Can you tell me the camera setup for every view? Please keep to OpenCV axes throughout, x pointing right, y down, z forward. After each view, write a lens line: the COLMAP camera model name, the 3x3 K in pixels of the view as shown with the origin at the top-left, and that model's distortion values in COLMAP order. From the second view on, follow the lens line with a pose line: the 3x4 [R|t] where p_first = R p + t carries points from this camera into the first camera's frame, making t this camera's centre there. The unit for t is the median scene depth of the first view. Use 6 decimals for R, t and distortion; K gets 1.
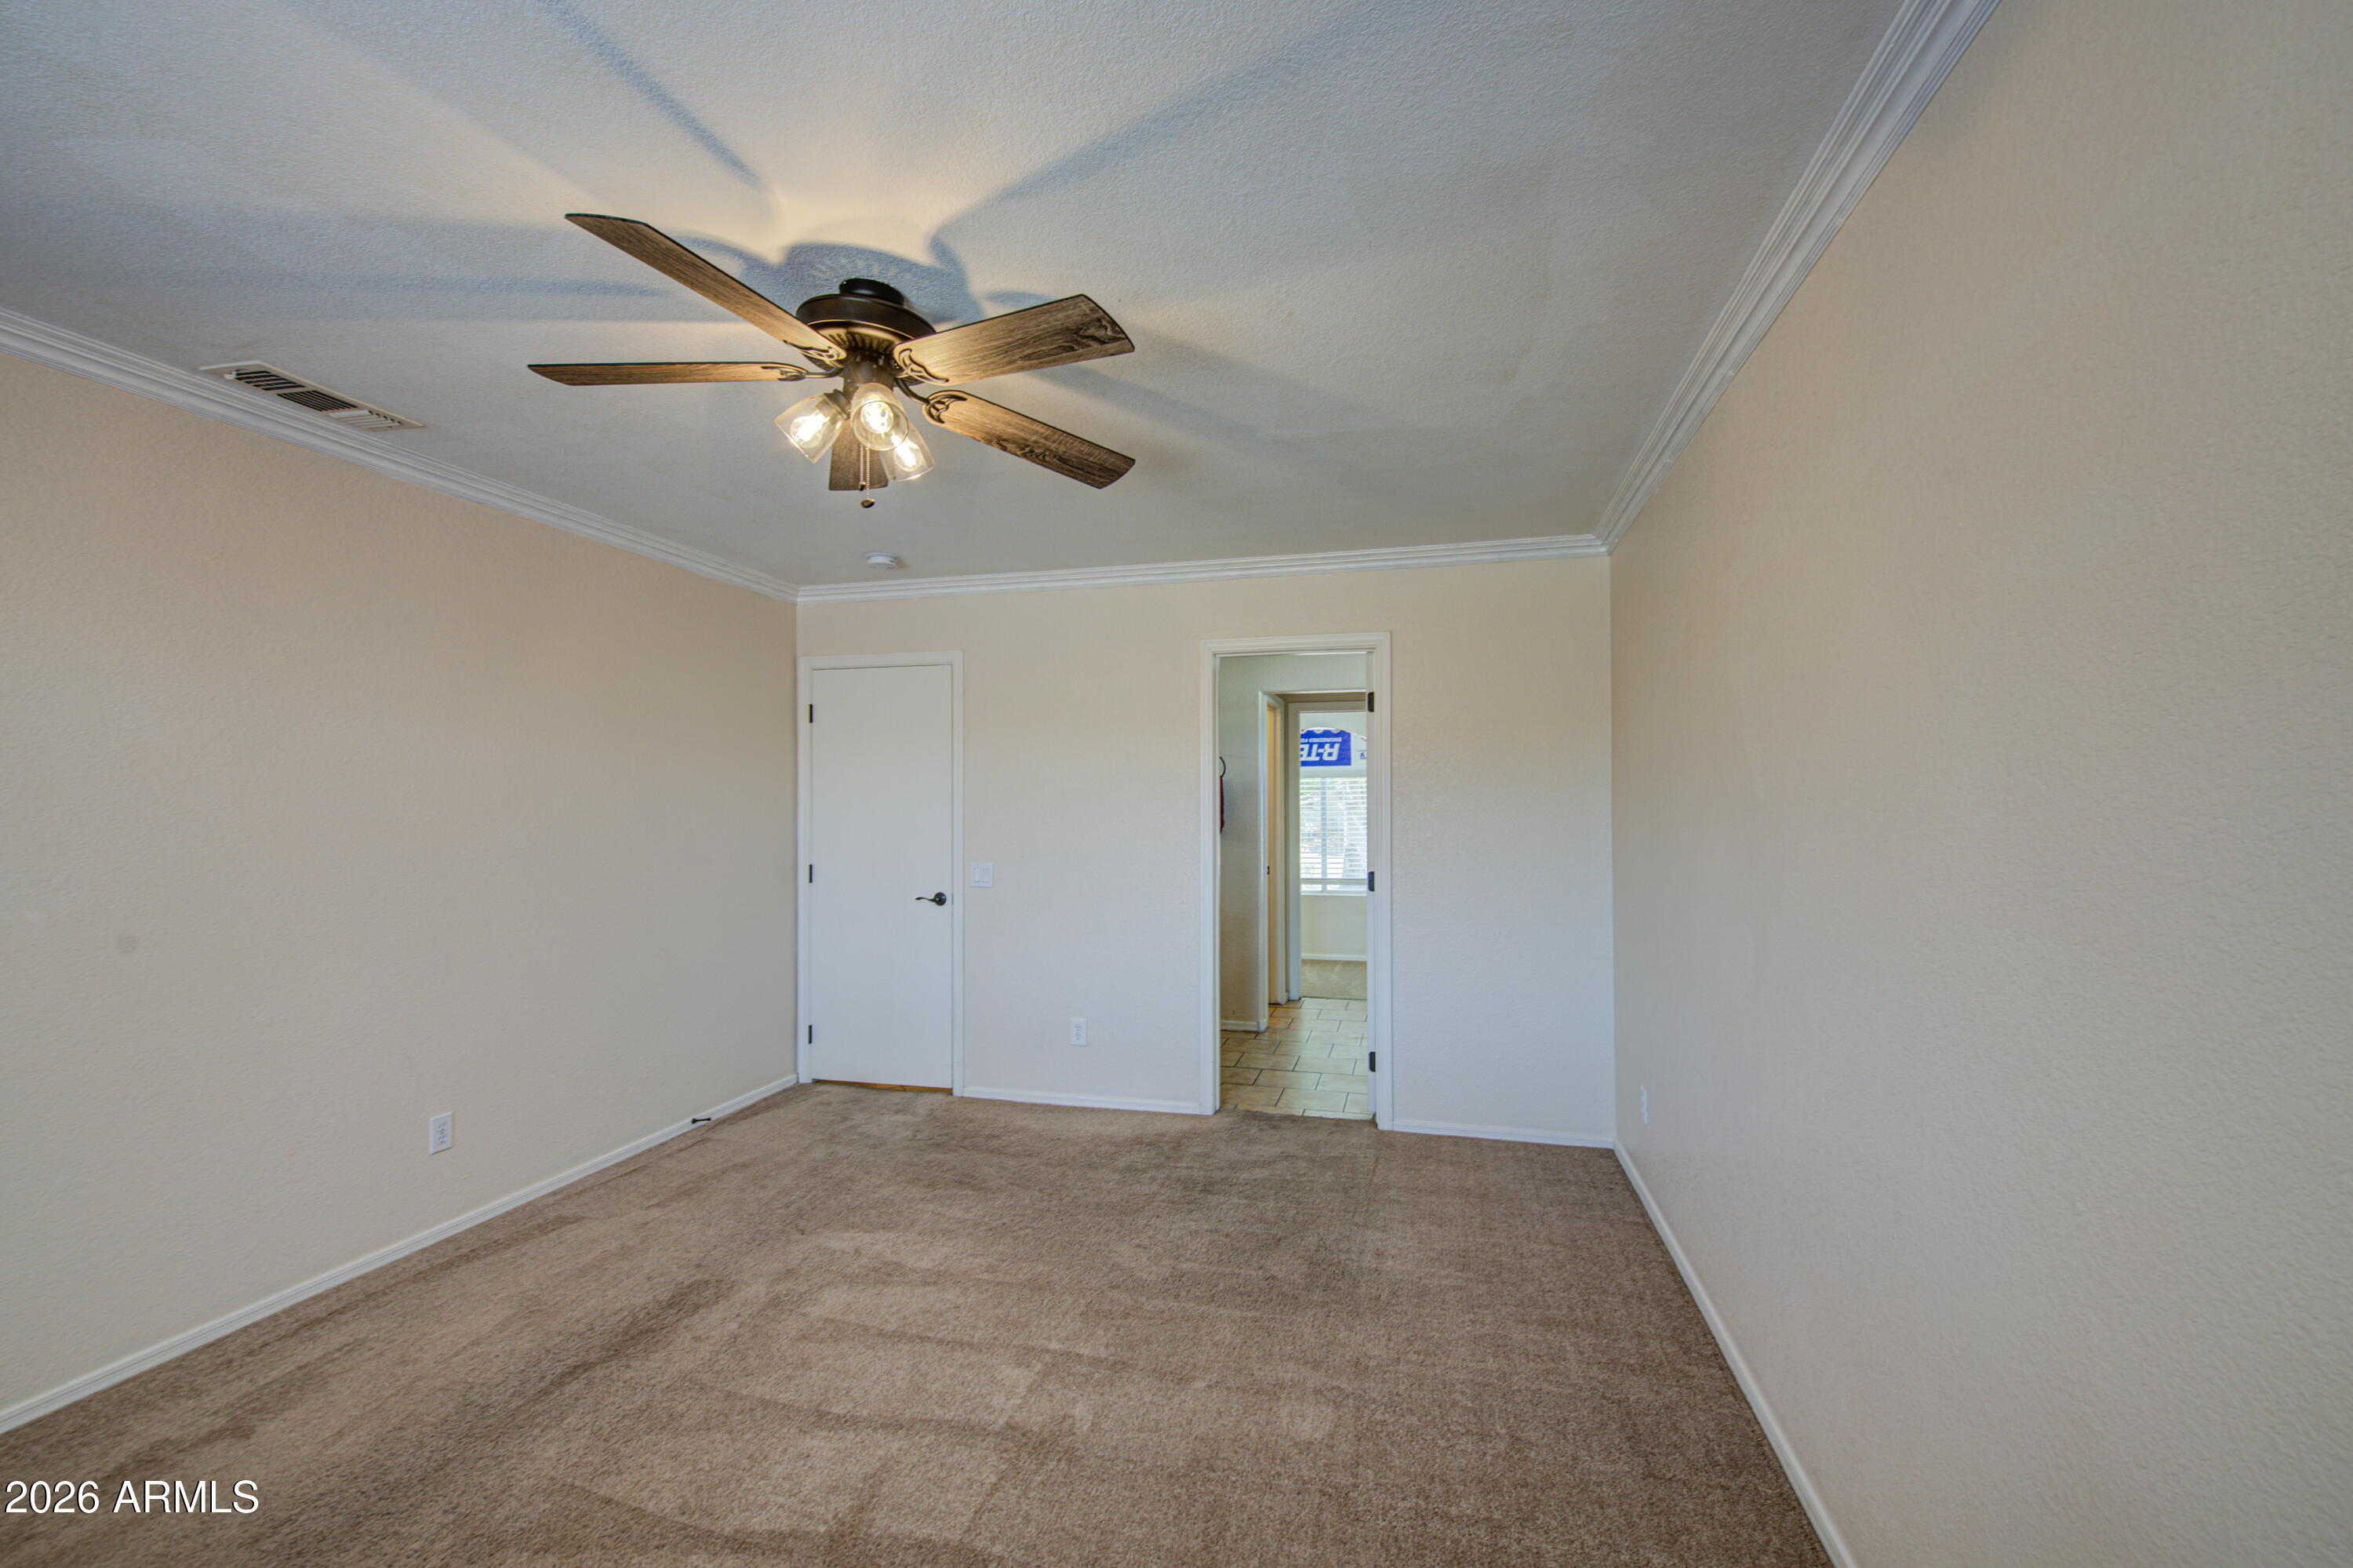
lens RADIAL K [[990.6, 0, 1176.5], [0, 990.6, 784.0], [0, 0, 1]] dist [0.001630, 0.000126]
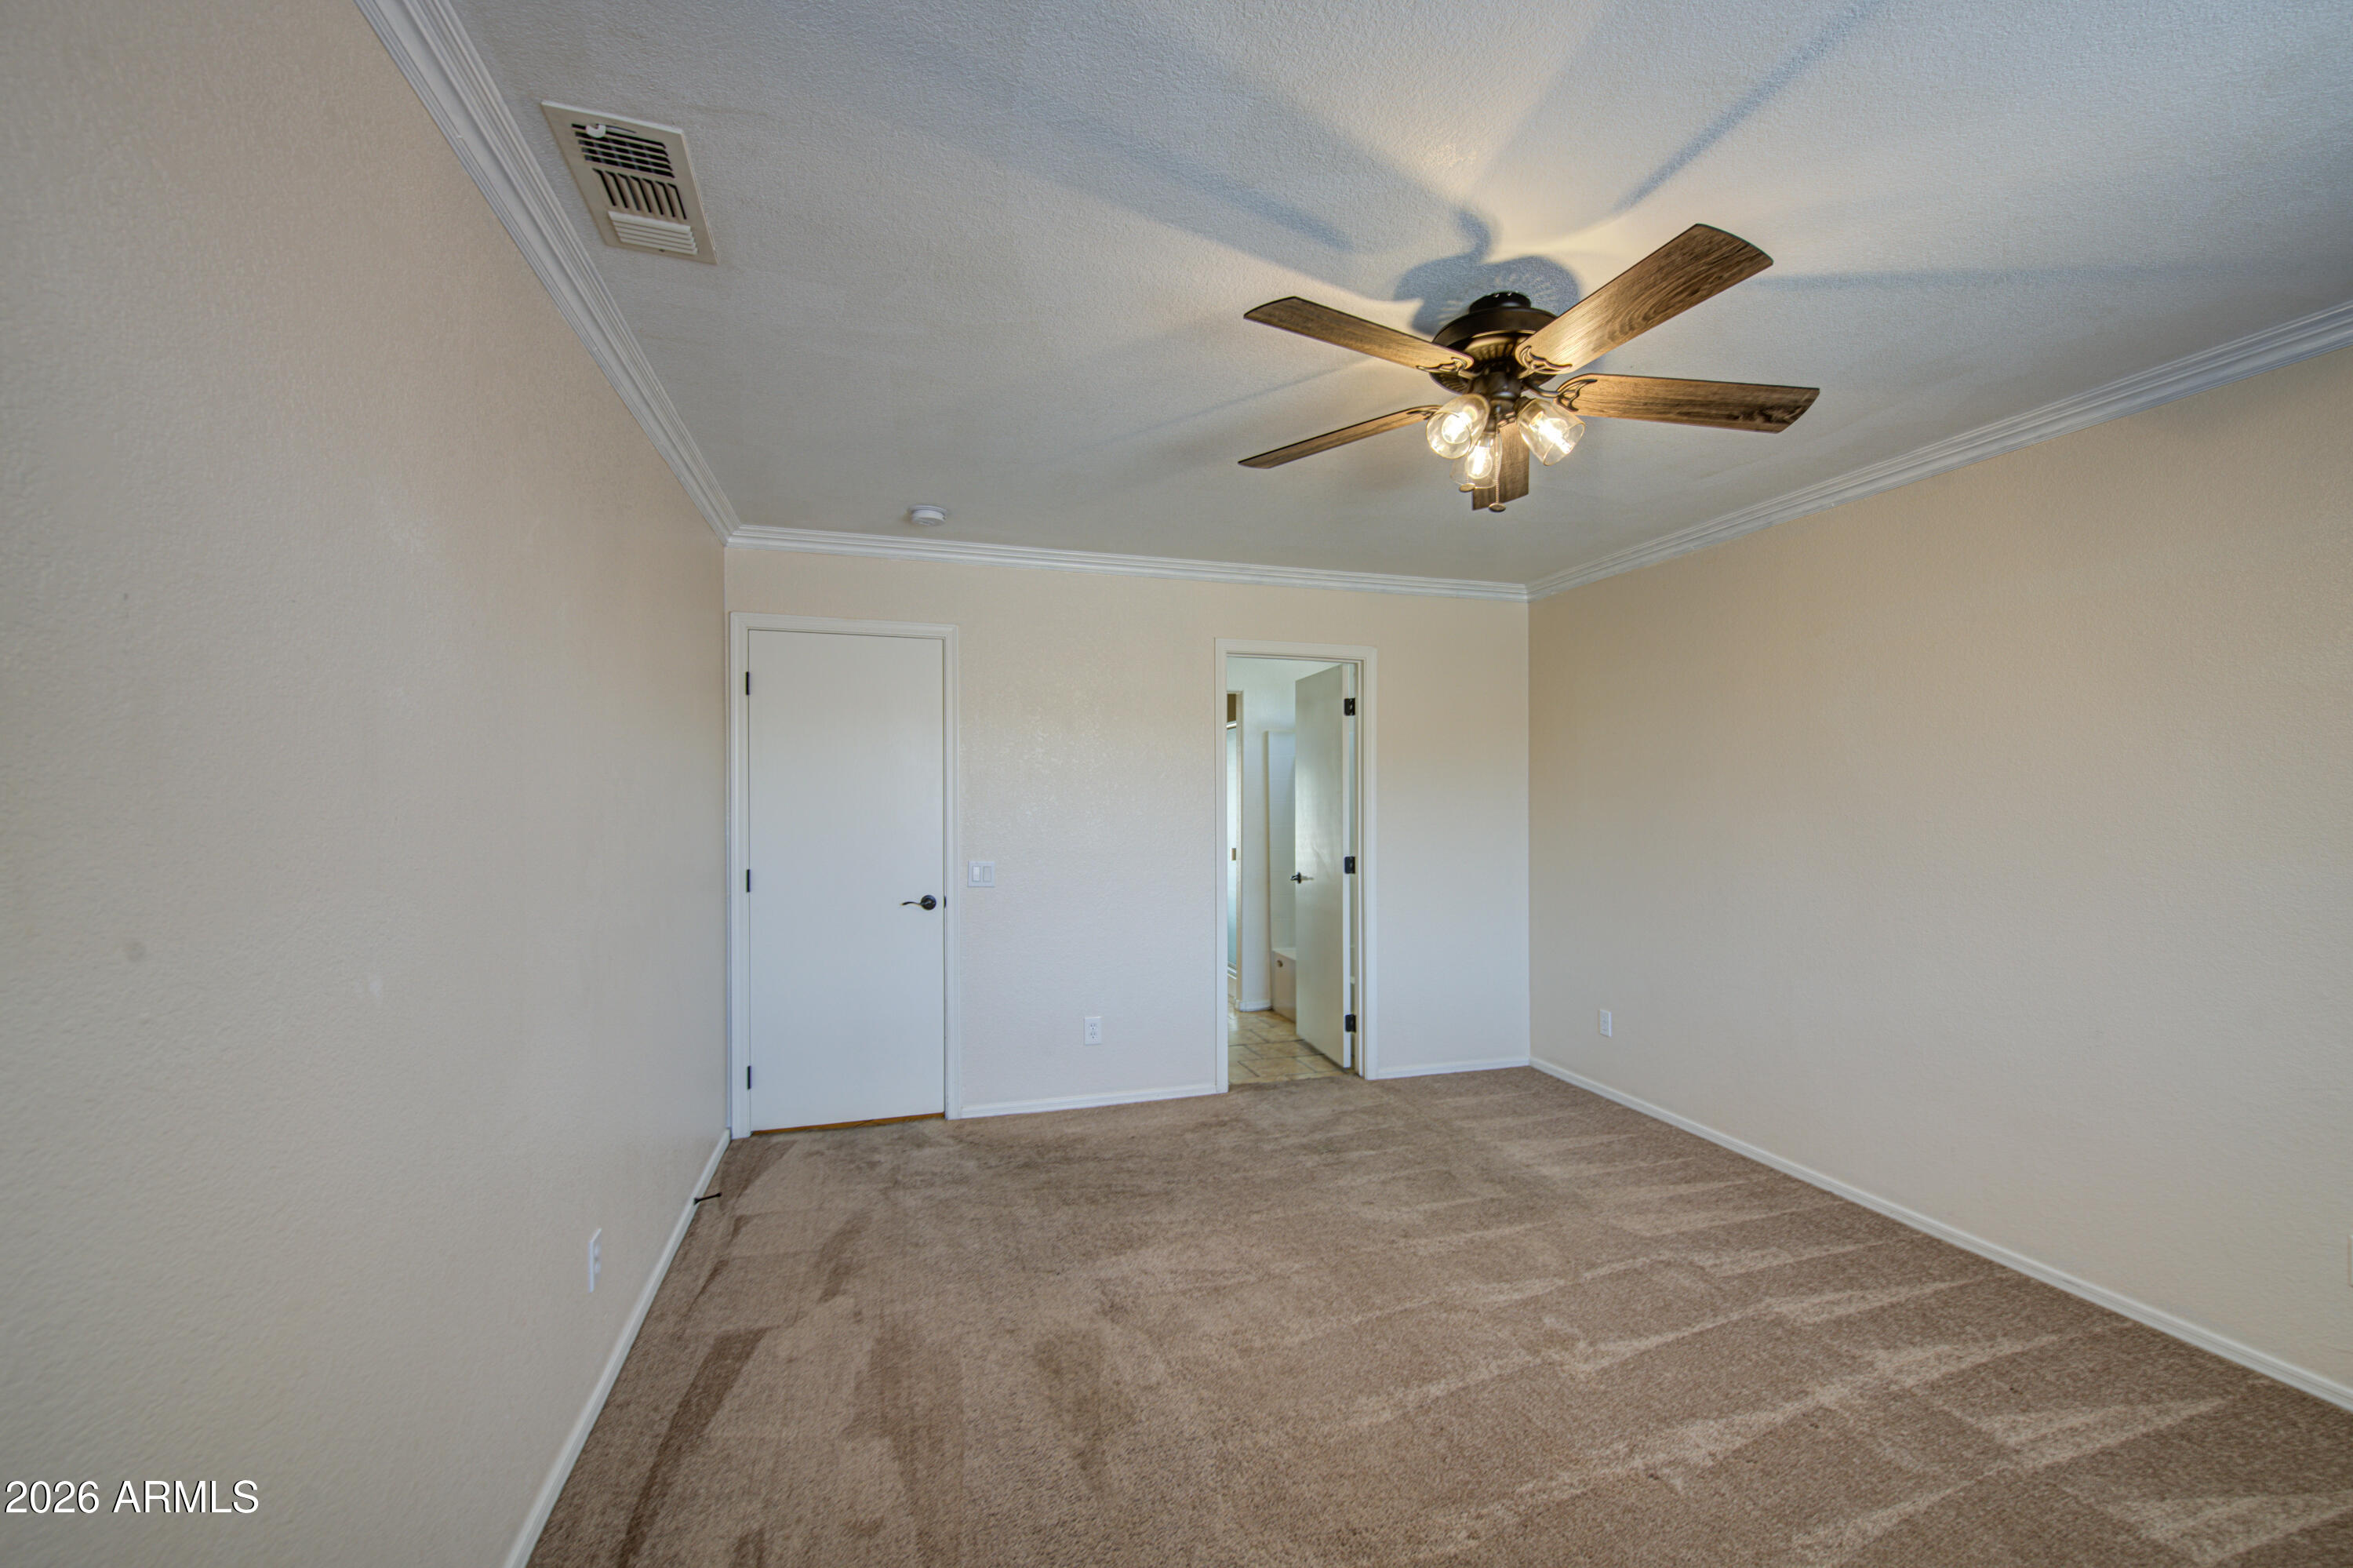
lens RADIAL K [[988.1, 0, 1183.4], [0, 988.1, 800.3], [0, 0, 1]] dist [0.000565, -0.000187]
pose [[0.847317, 0.001558, 0.531084, -0.597657], [-0.013943, 0.999716, 0.019313, 0.004463], [-0.530904, -0.023769, 0.847099, 0.150109]]
